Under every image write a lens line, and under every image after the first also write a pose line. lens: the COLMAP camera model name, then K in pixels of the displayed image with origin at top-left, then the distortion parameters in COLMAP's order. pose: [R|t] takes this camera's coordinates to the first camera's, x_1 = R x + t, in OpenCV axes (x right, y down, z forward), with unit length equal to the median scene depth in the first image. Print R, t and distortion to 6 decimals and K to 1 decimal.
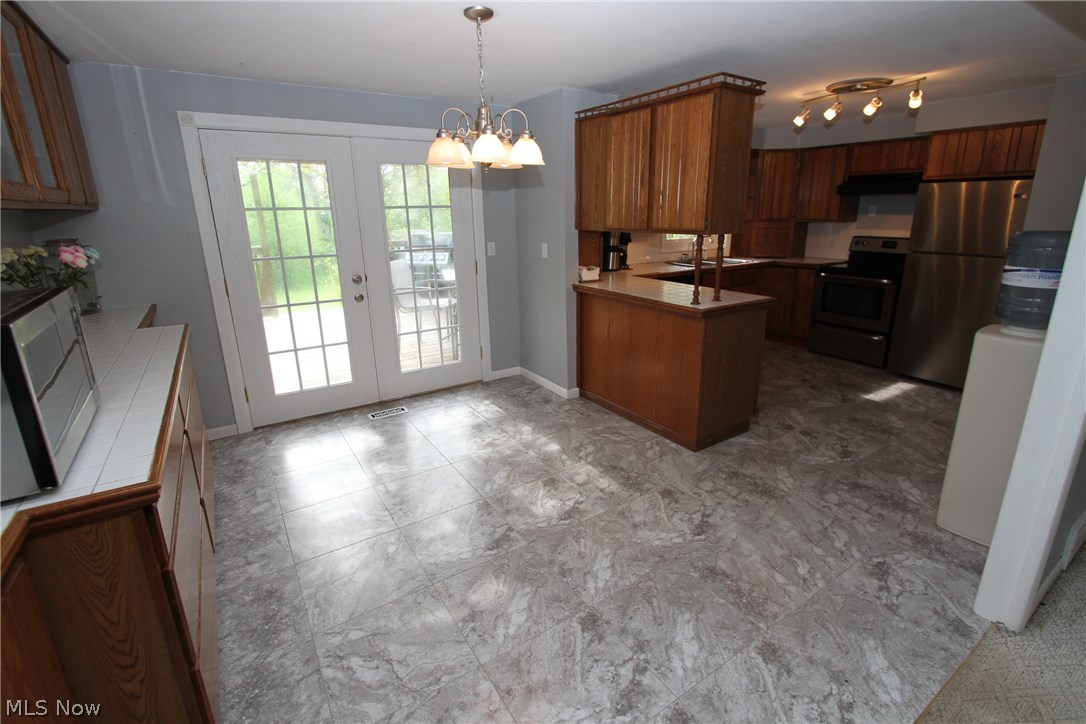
lens RADIAL K [[502.0, 0, 565.9], [0, 502.0, 344.1], [0, 0, 1]] dist [-0.019282, 0.001703]
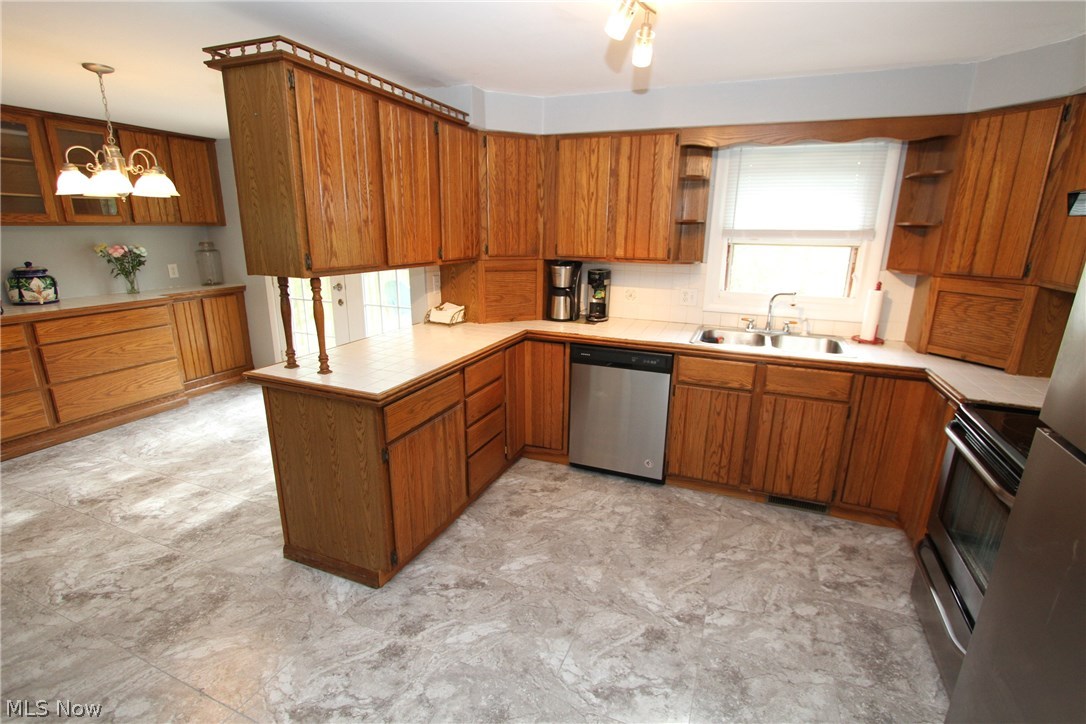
lens RADIAL K [[502.0, 0, 547.8], [0, 502.0, 365.5], [0, 0, 1]] dist [-0.019282, 0.001703]
pose [[0.550912, 0.239761, -0.799381, 1.031893], [-0.235516, 0.963577, 0.126698, -0.260580], [0.800642, 0.118468, 0.587314, 0.854731]]
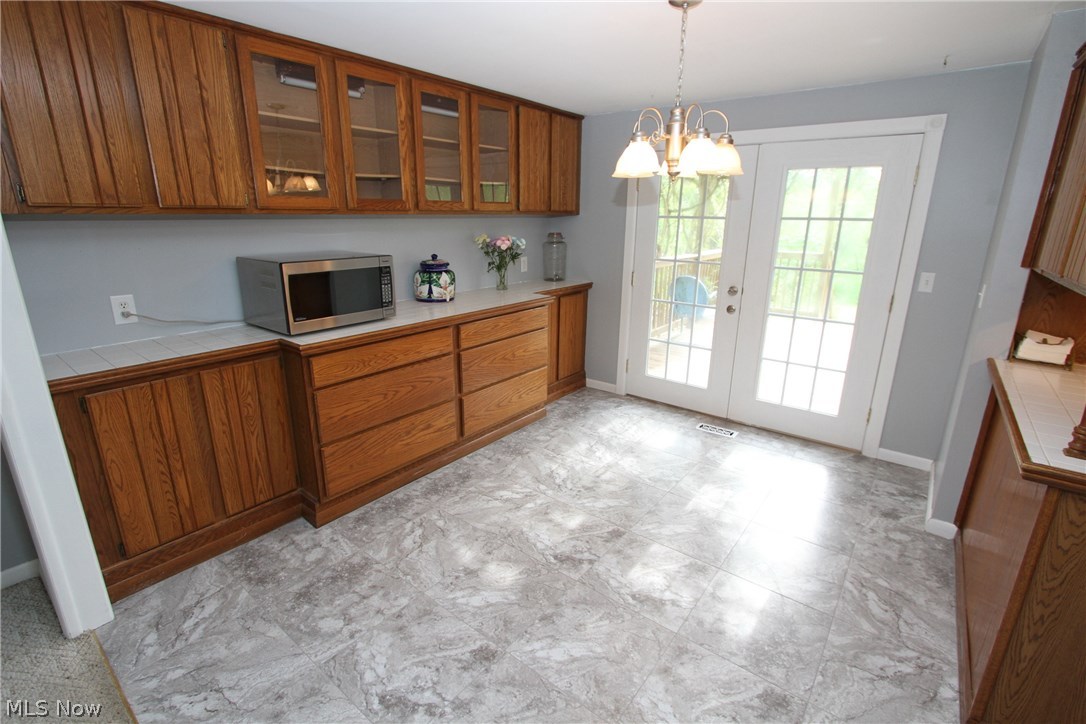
lens RADIAL K [[502.0, 0, 540.1], [0, 502.0, 357.4], [0, 0, 1]] dist [-0.019282, 0.001703]
pose [[0.300113, 0.274375, -0.913592, 0.480072], [-0.258923, 0.945215, 0.198816, -0.123500], [0.918091, 0.176883, 0.354713, 0.391223]]
